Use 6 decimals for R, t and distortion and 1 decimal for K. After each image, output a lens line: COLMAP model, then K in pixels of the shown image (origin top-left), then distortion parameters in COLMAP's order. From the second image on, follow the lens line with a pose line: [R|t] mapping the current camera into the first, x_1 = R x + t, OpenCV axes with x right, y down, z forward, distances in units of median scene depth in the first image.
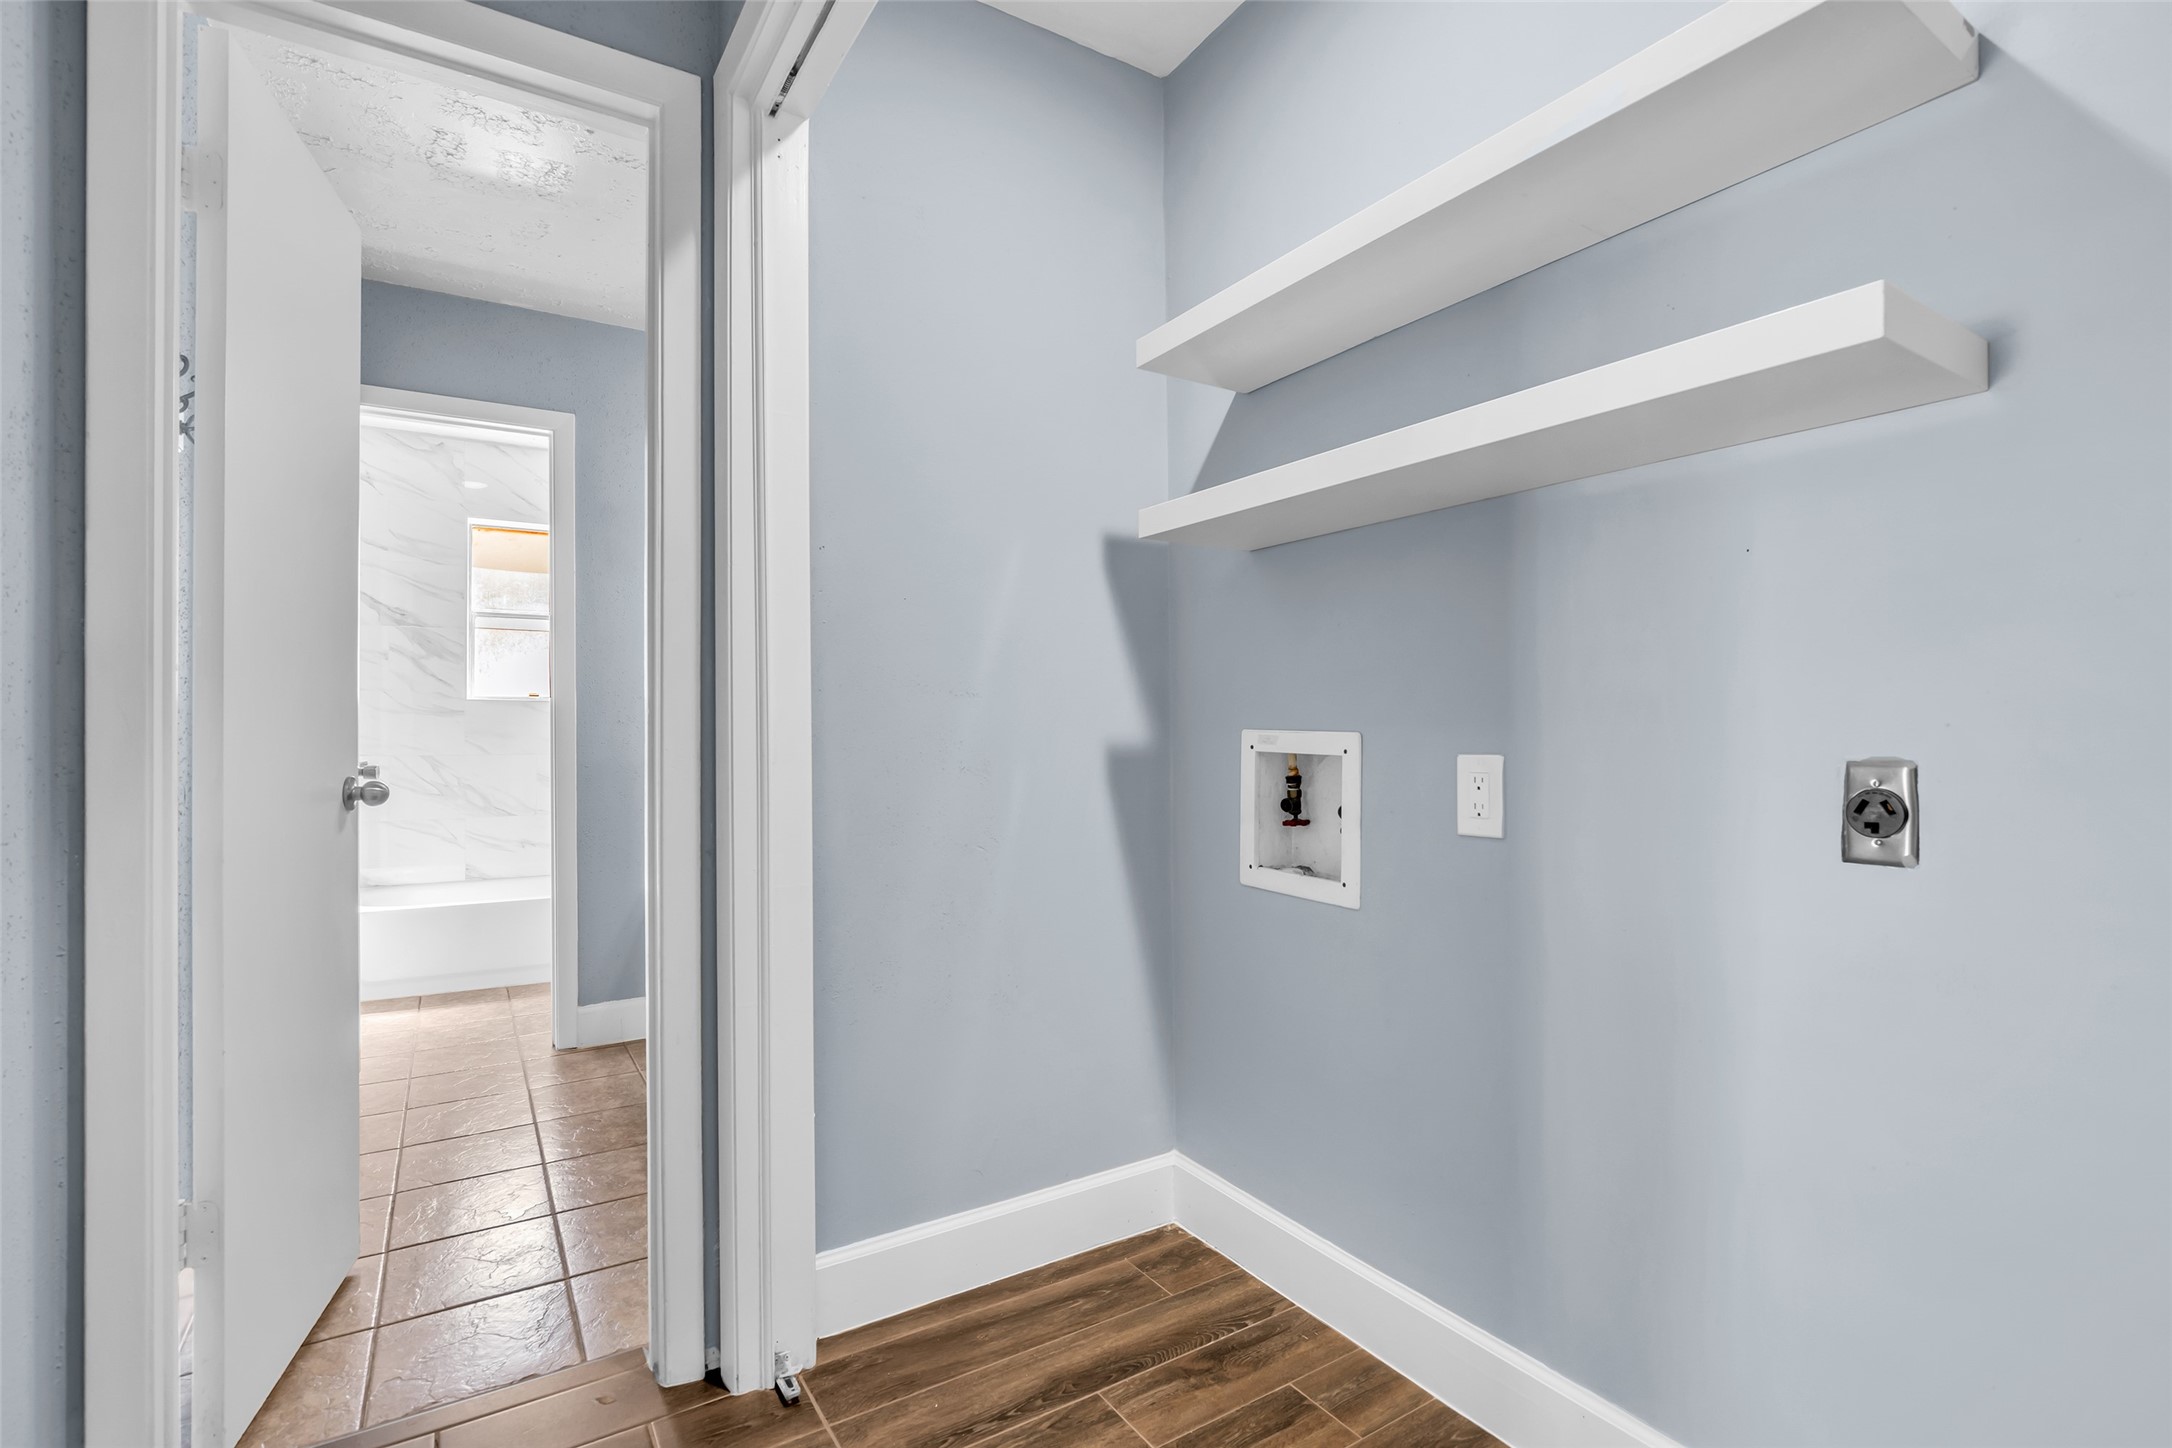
lens RADIAL K [[1006.6, 0, 1080.7], [0, 1006.6, 724.0], [0, 0, 1]] dist [-0.005501, 0.001915]
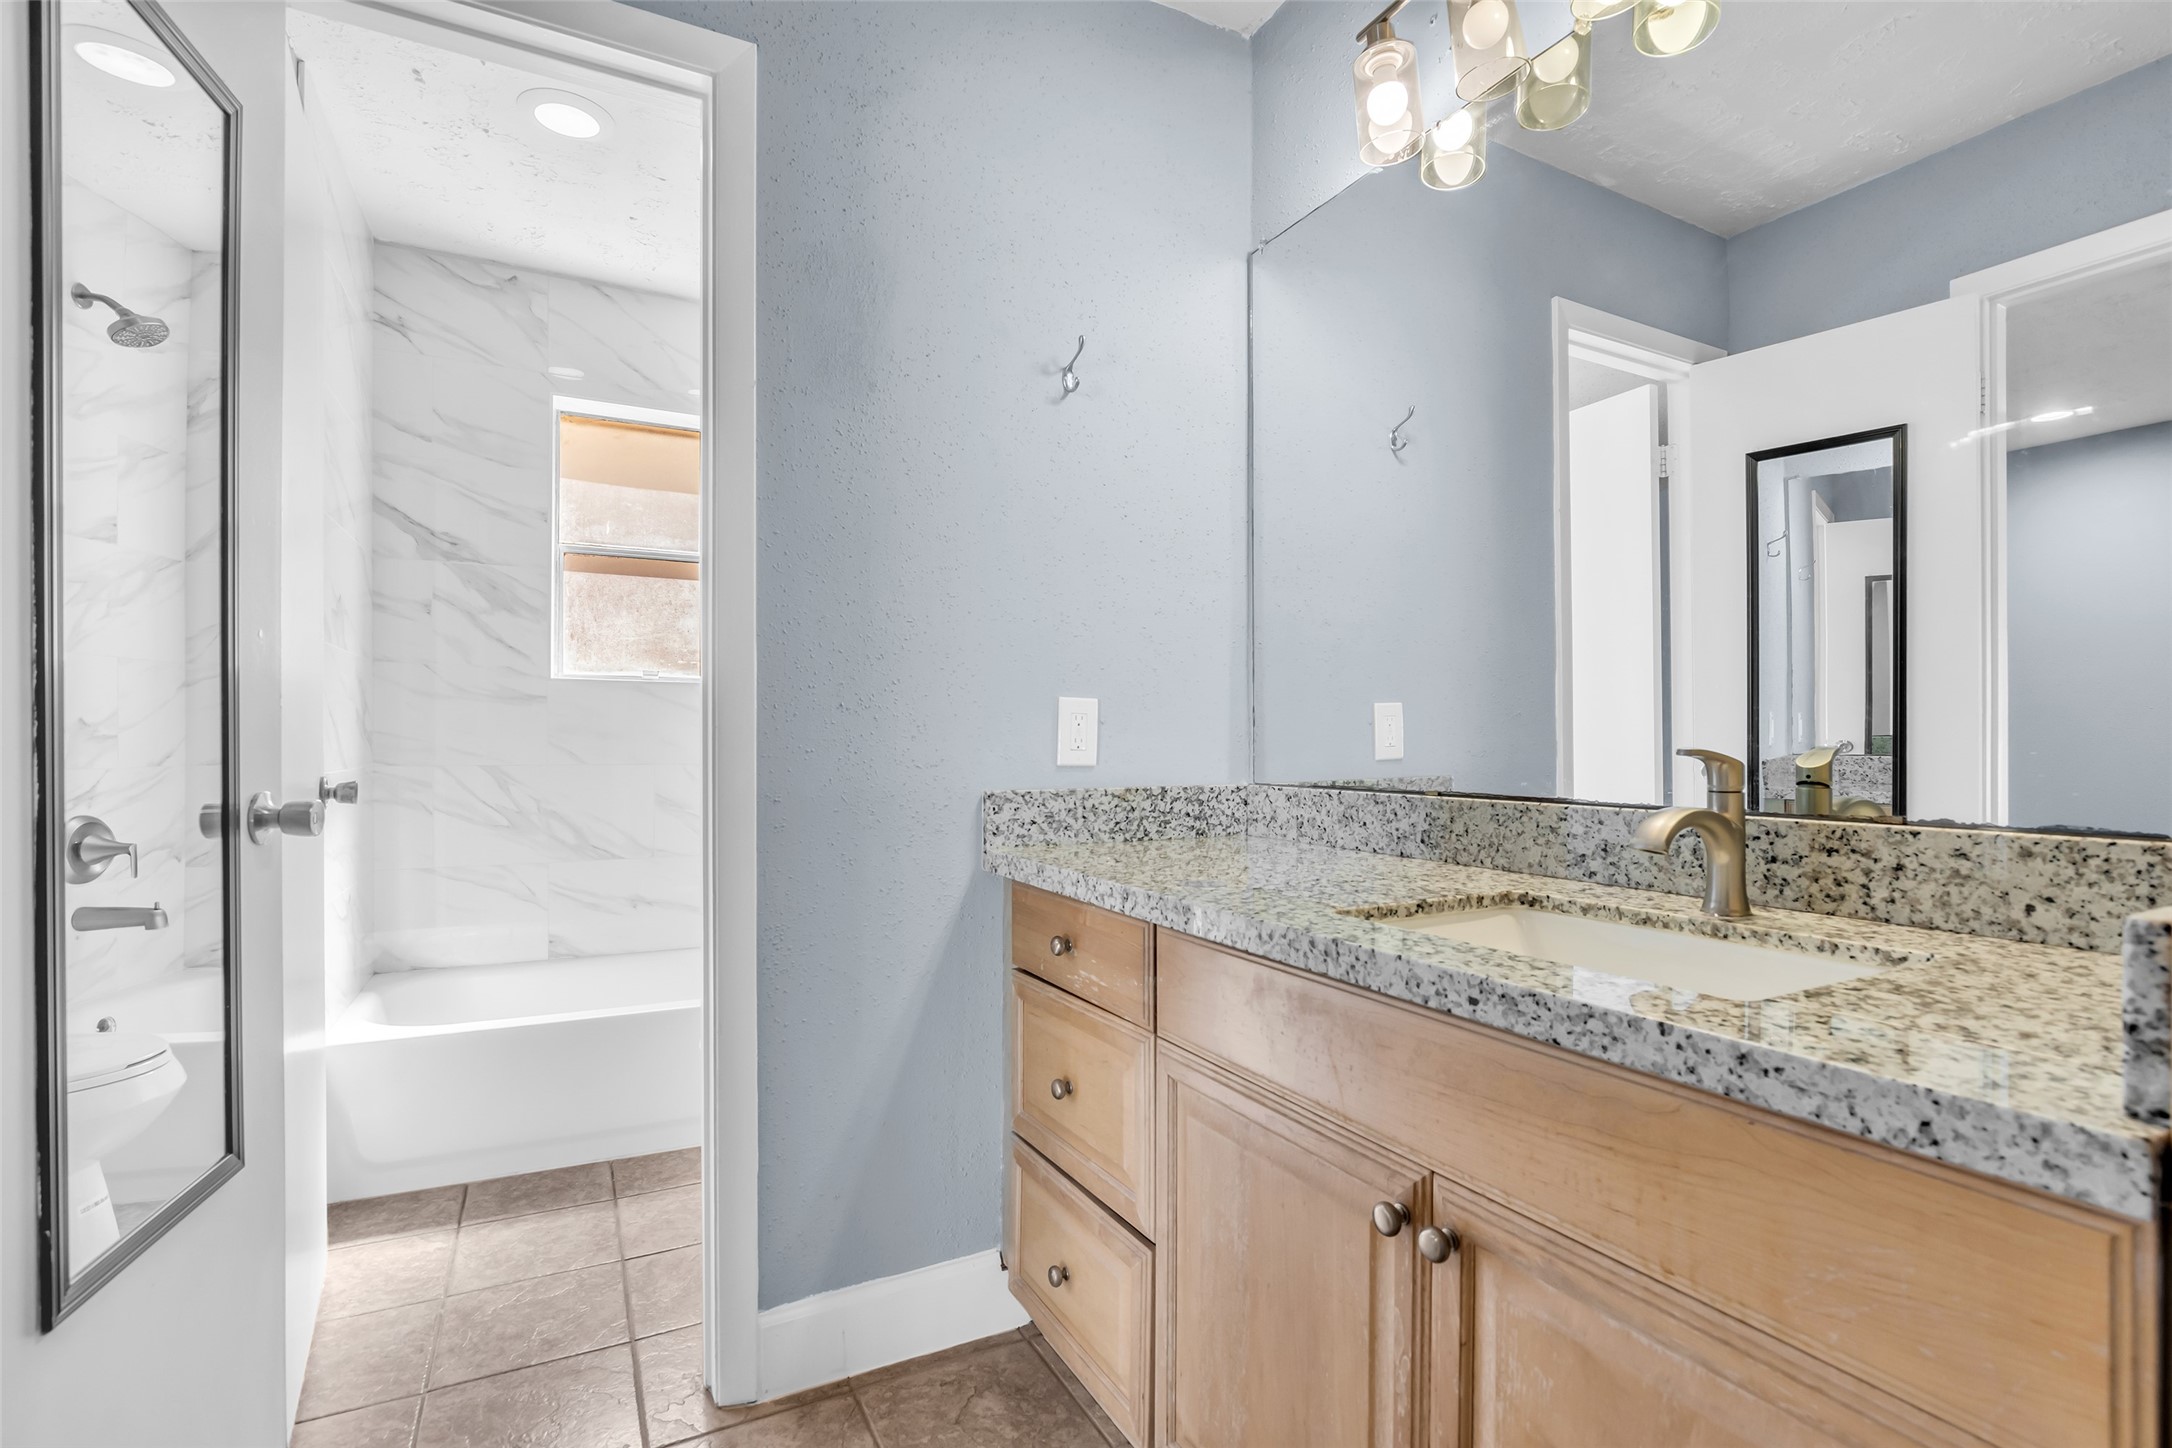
lens RADIAL K [[1006.6, 0, 1090.8], [0, 1006.6, 730.8], [0, 0, 1]] dist [-0.005501, 0.001915]
pose [[0.997472, 0.004657, -0.070906, -0.226805], [-0.004350, 0.999980, 0.004488, 0.004847], [0.070926, -0.004169, 0.997473, 0.393793]]
